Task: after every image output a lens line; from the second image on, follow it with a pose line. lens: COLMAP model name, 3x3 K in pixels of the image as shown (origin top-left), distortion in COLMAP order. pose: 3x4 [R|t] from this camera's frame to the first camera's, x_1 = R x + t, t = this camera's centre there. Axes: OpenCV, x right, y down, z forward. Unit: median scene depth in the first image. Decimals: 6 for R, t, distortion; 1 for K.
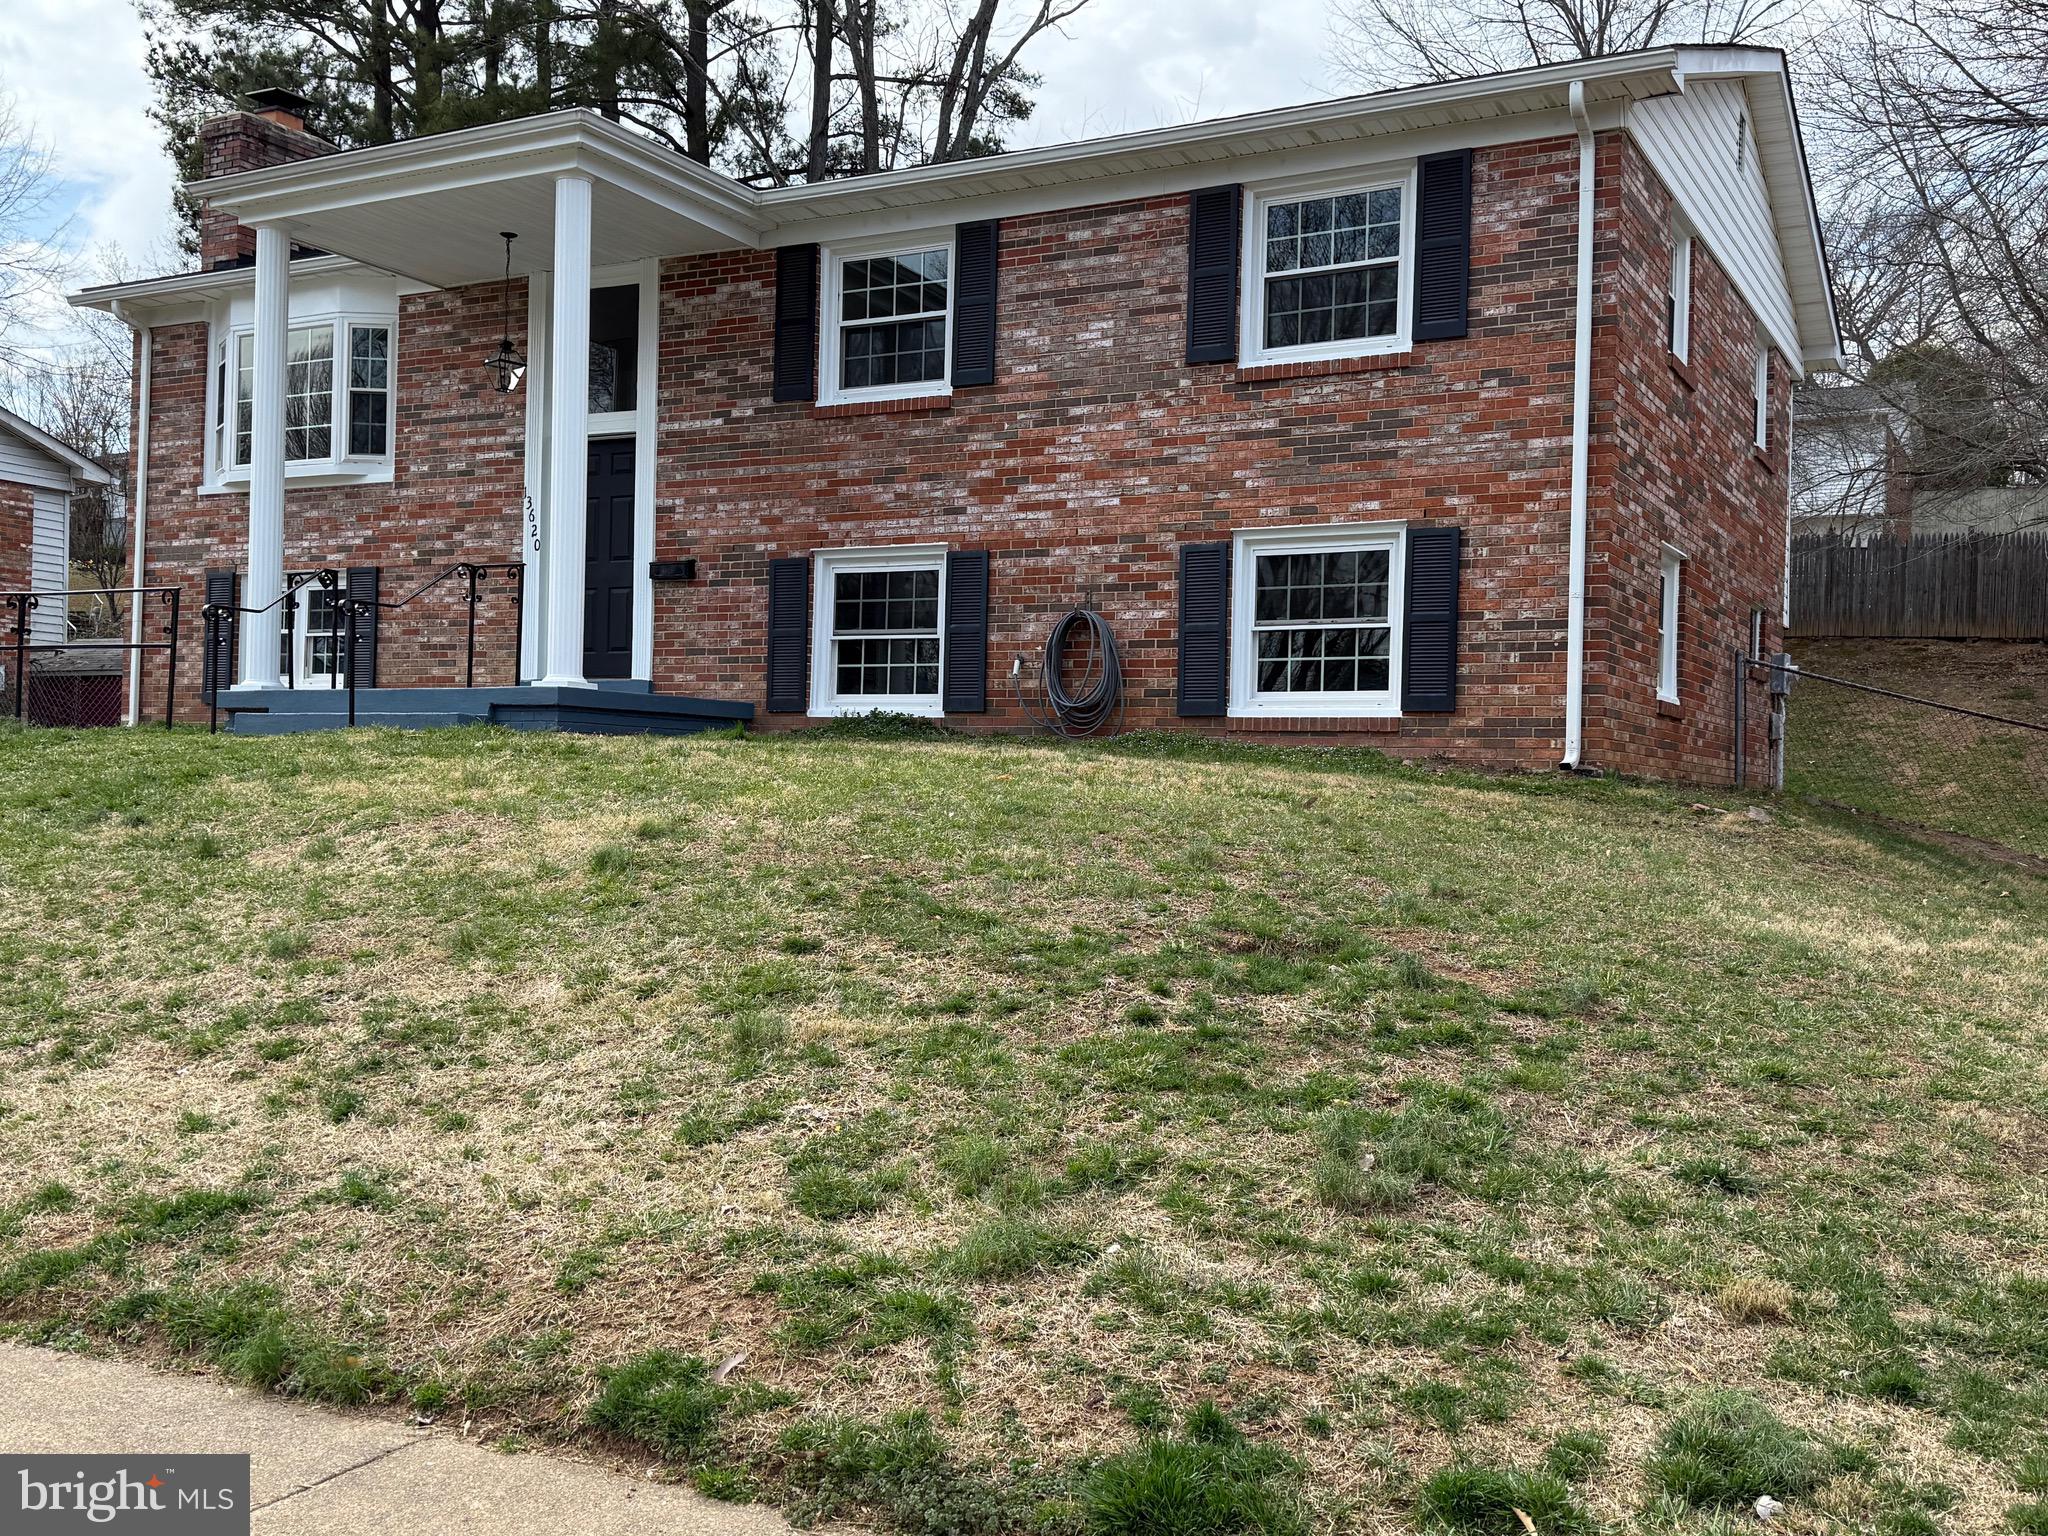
lens RADIAL K [[1985.4, 0, 1024.0], [0, 1985.4, 768.0], [0, 0, 1]] dist [0.207811, -0.508441]
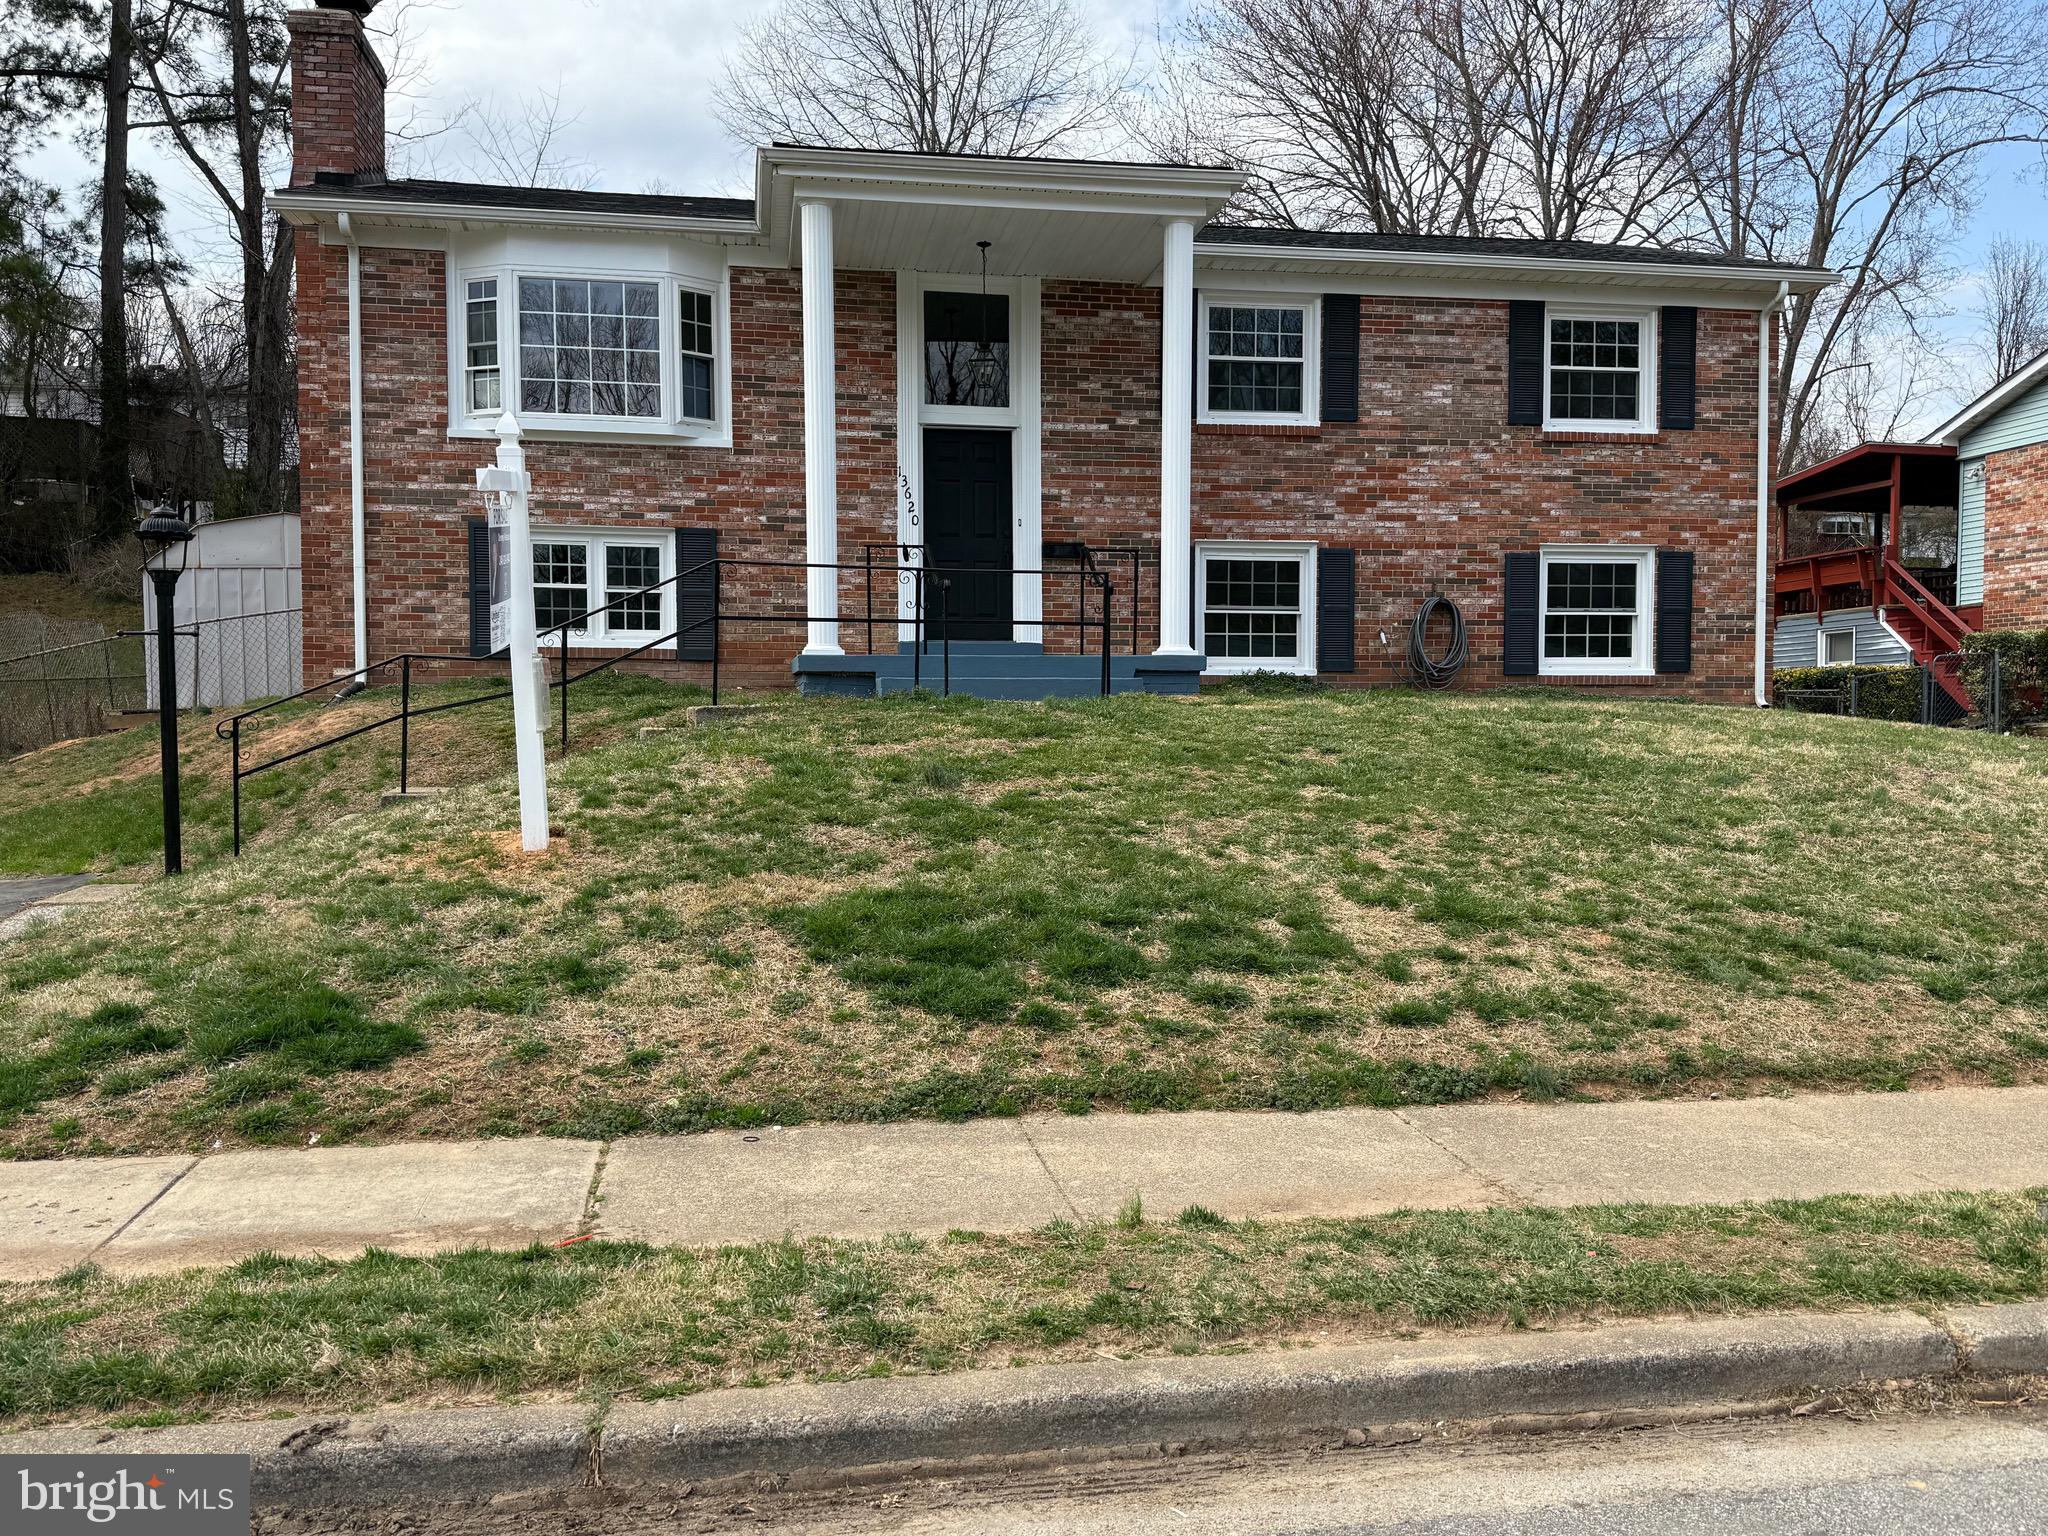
lens RADIAL K [[1613.0, 0, 1038.9], [0, 1613.0, 771.9], [0, 0, 1]] dist [0.207773, -0.483328]
pose [[0.781877, -0.044870, 0.621816, -0.861291], [0.008493, 0.998081, 0.061342, -0.029535], [-0.623375, -0.042681, 0.780757, 0.279250]]
